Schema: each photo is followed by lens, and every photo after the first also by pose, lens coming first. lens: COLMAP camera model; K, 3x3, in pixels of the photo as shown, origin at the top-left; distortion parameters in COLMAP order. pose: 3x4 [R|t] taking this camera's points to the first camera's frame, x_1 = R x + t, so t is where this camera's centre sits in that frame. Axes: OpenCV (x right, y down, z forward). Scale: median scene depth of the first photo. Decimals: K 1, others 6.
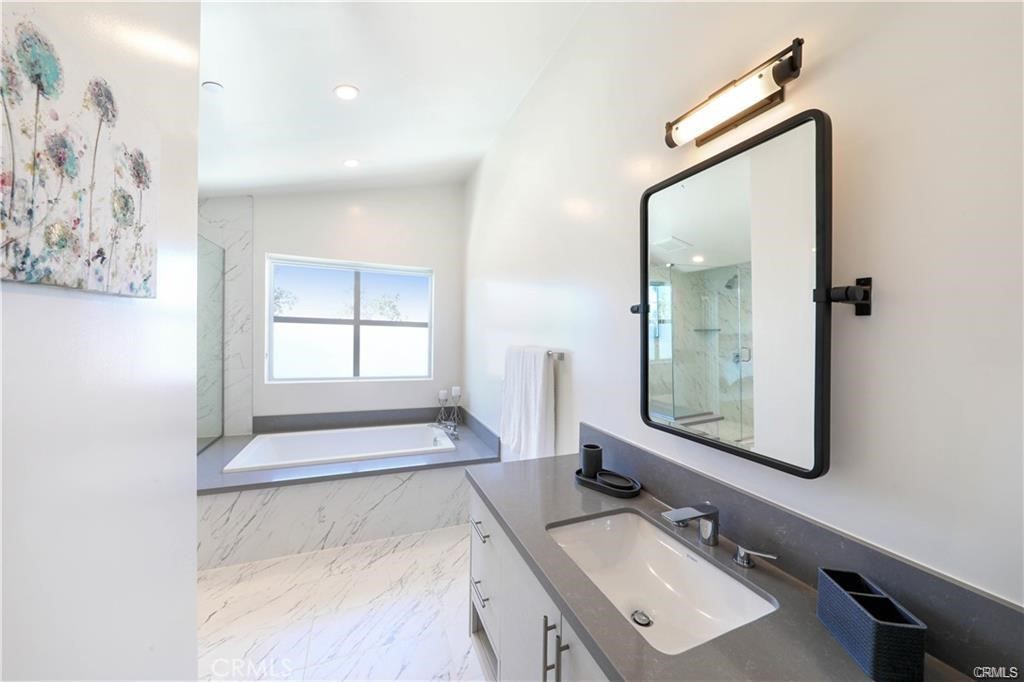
lens RADIAL K [[386.2, 0, 545.2], [0, 386.2, 343.2], [0, 0, 1]] dist [0.006464, -0.001513]
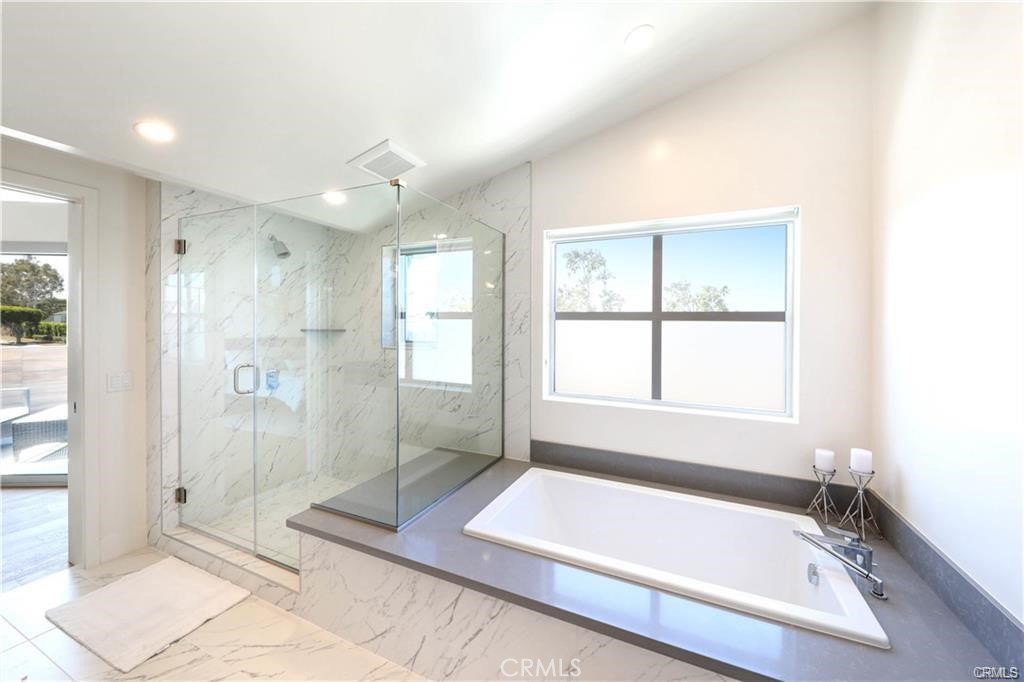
lens RADIAL K [[386.2, 0, 515.7], [0, 386.2, 331.6], [0, 0, 1]] dist [0.006464, -0.001513]
pose [[0.651886, -0.008674, -0.758268, -0.181069], [-0.011507, 0.999706, -0.021329, -0.014408], [0.758230, 0.022629, 0.651594, 0.476304]]
